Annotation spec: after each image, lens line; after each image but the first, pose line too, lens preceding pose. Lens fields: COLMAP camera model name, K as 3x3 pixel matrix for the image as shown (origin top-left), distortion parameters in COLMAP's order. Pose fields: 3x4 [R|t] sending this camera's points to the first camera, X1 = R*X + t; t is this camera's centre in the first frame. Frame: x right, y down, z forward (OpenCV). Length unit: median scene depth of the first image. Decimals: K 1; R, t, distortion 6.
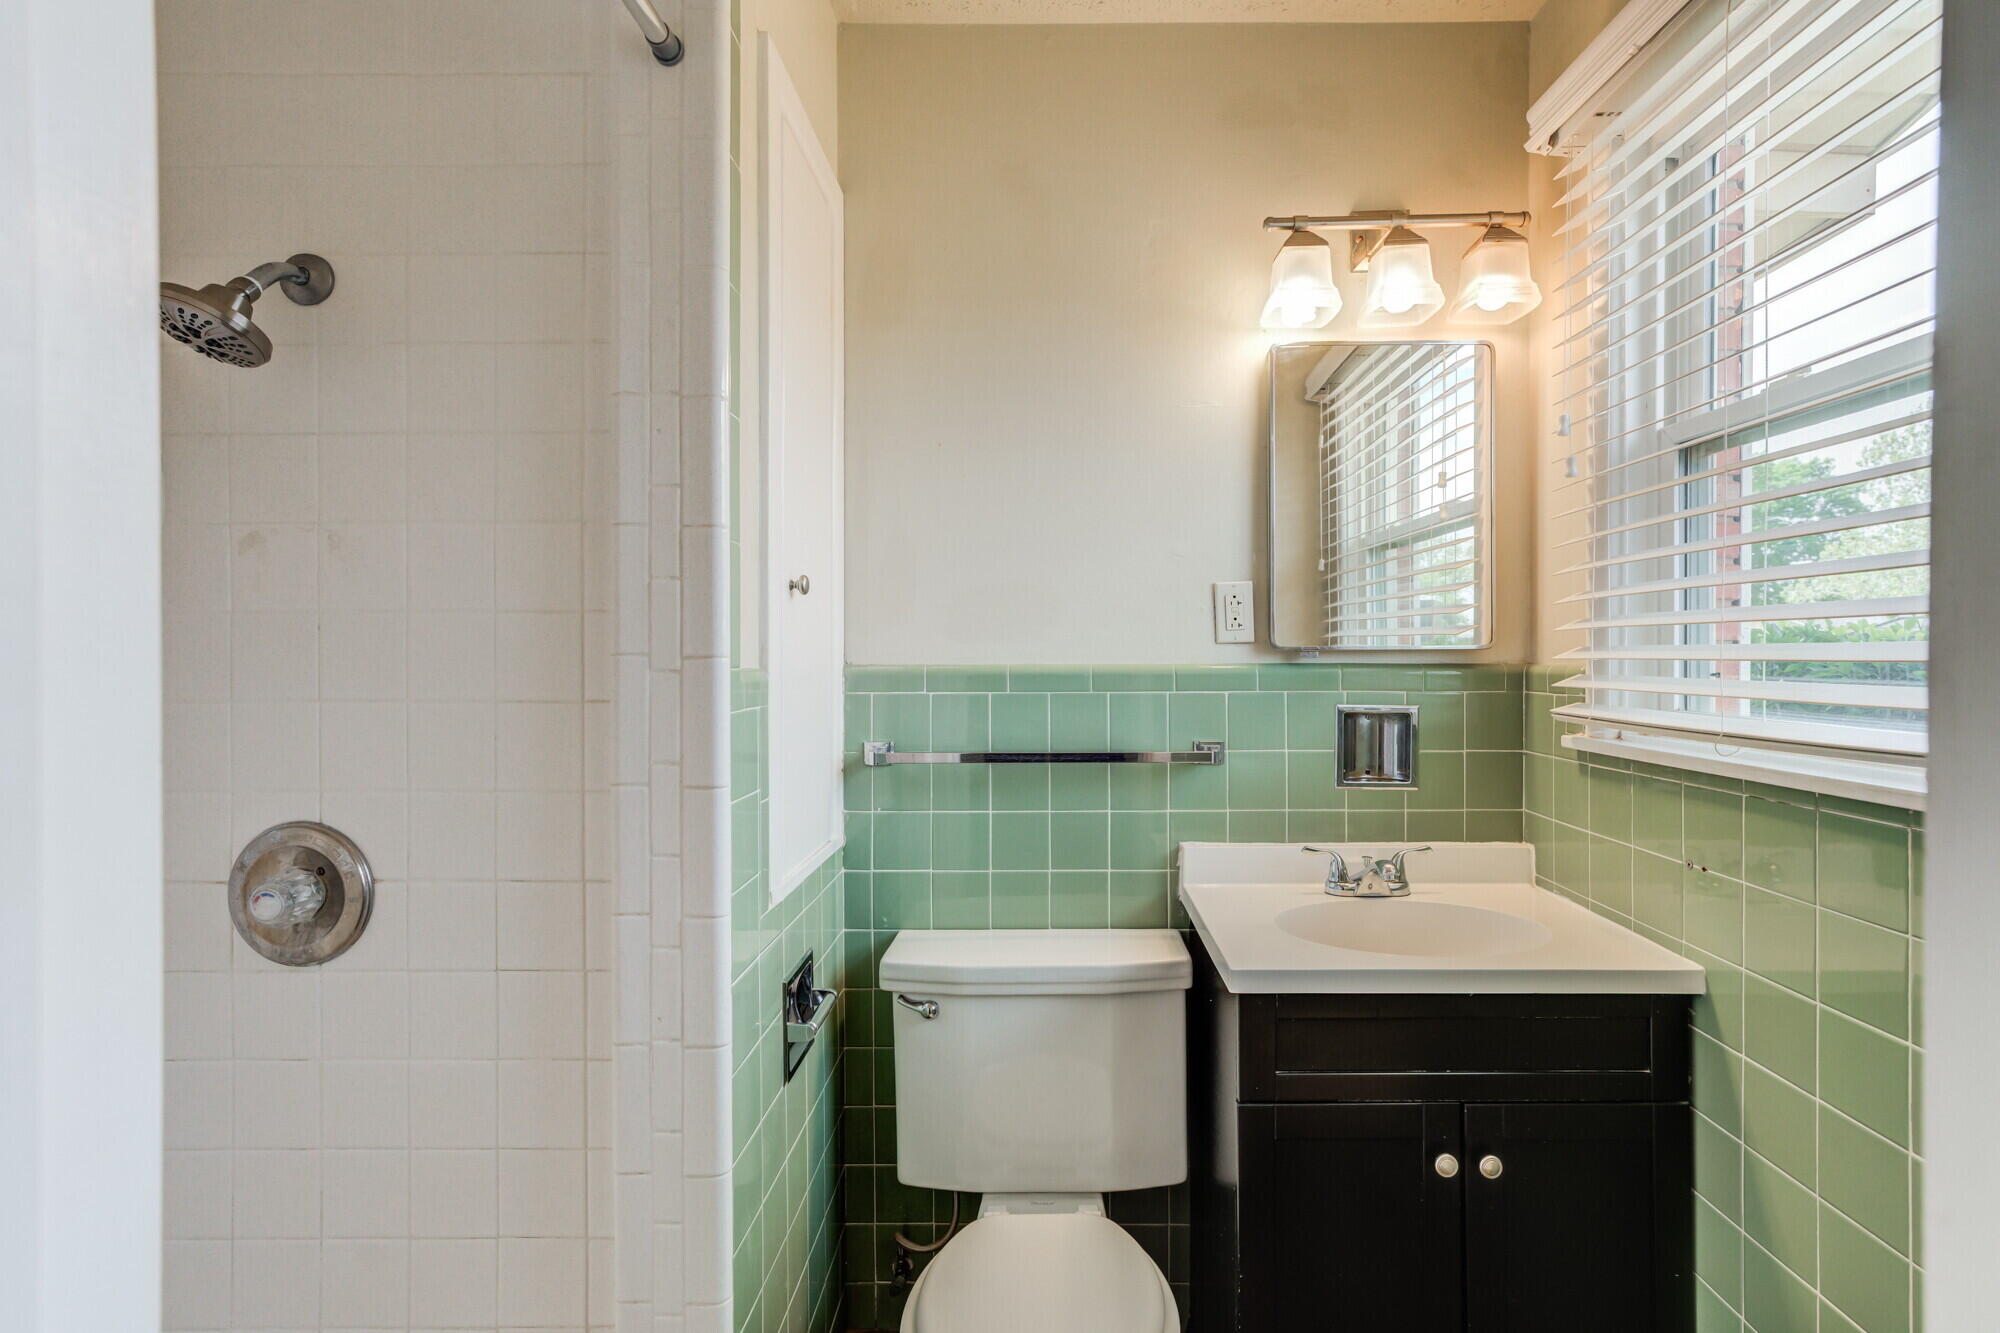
lens RADIAL K [[930.0, 0, 997.7], [0, 930.0, 664.3], [0, 0, 1]] dist [-0.011868, 0.014166]
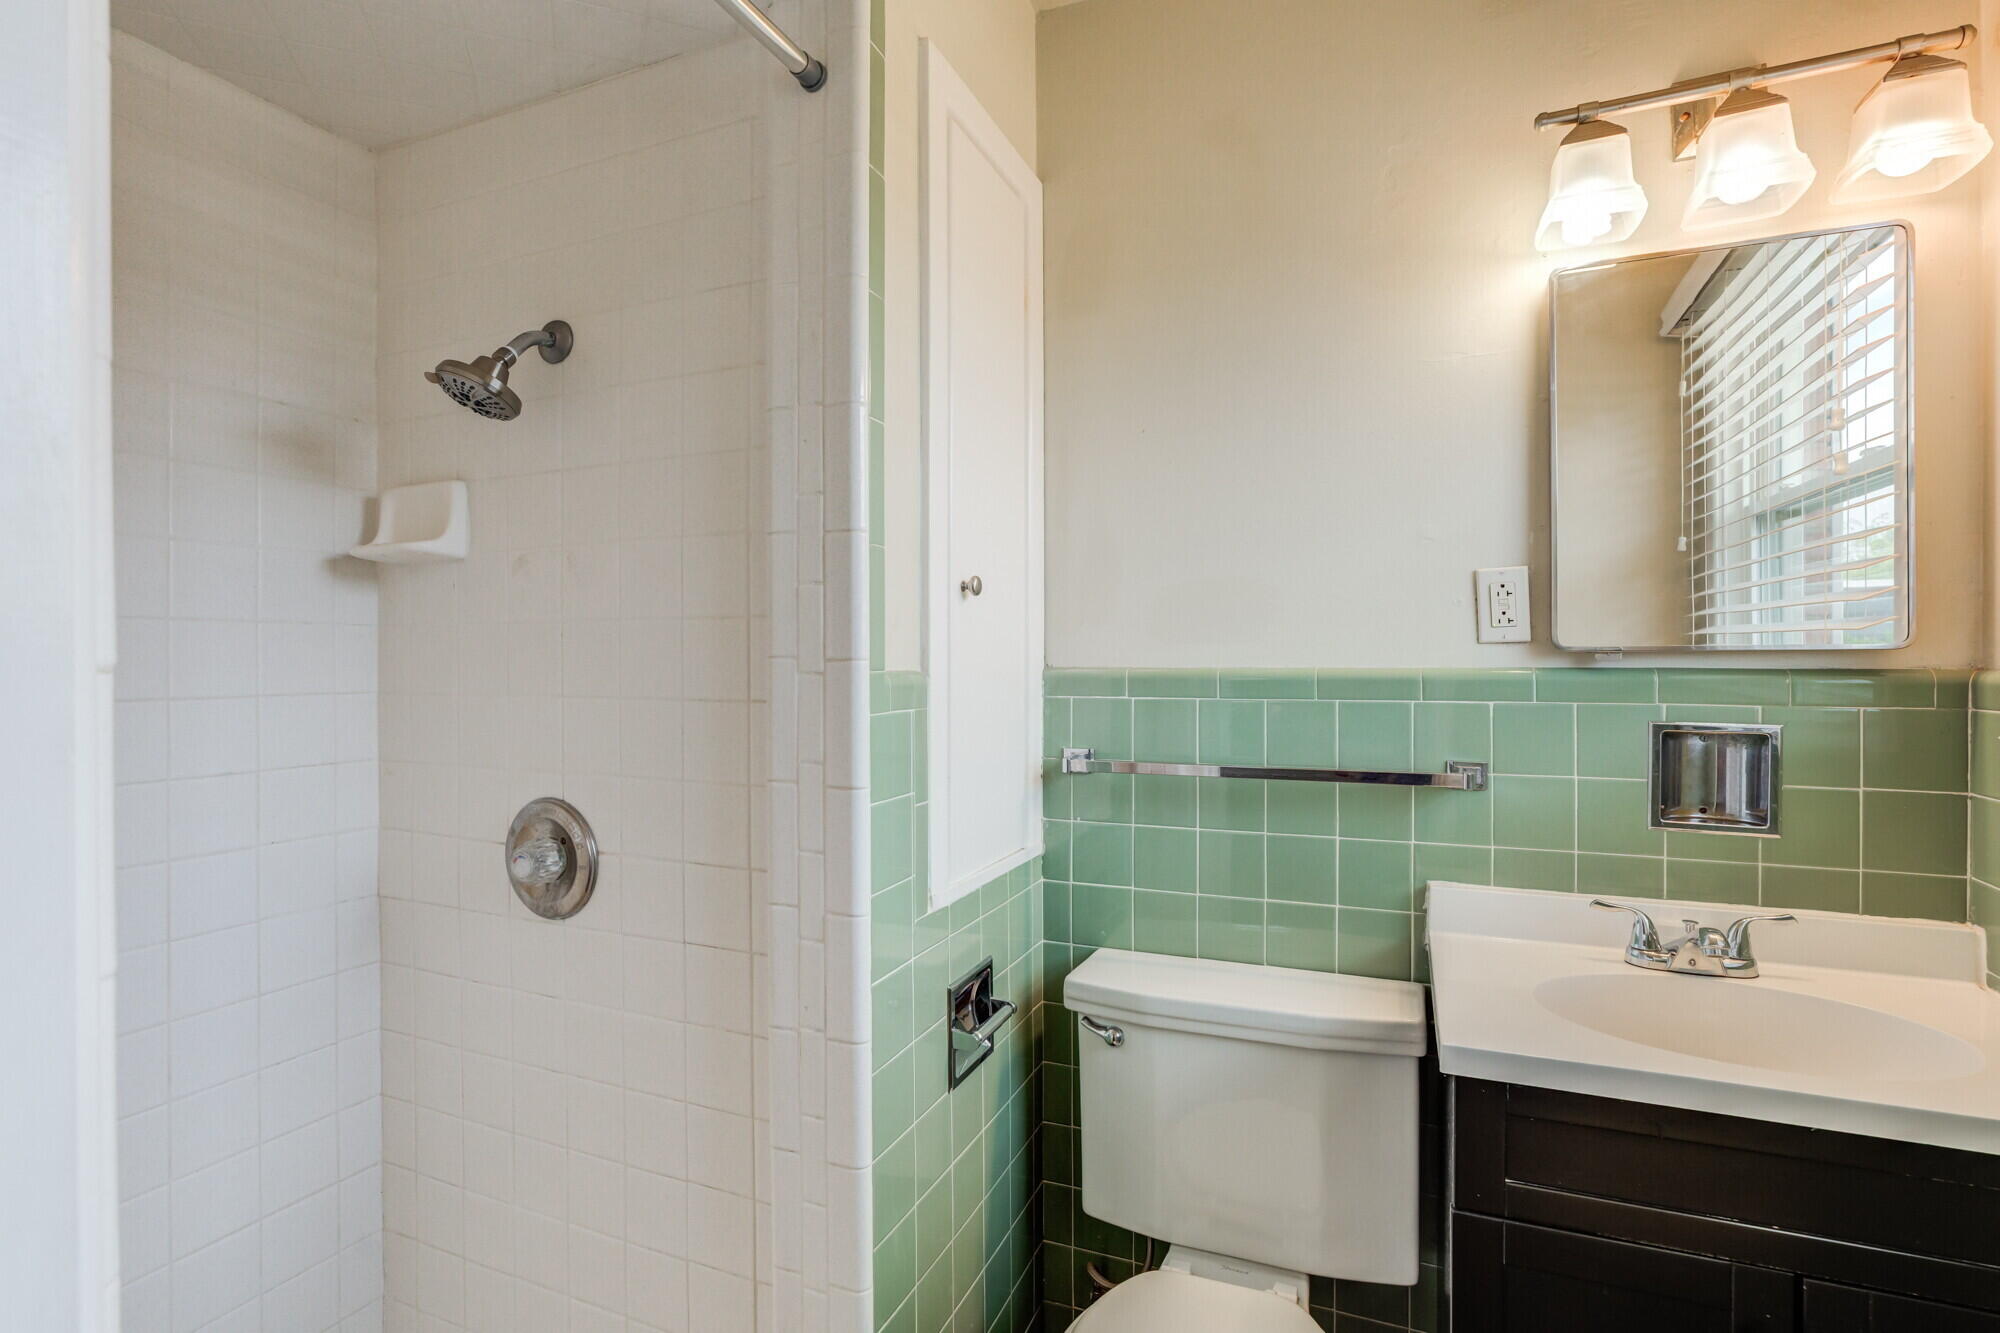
lens RADIAL K [[930.4, 0, 1000.0], [0, 930.4, 666.5], [0, 0, 1]] dist [-0.031890, 0.012098]
pose [[0.924741, 0.003335, -0.380581, 0.172570], [-0.003053, 0.999994, 0.001343, -0.001638], [0.380584, -0.000080, 0.924746, 0.093574]]
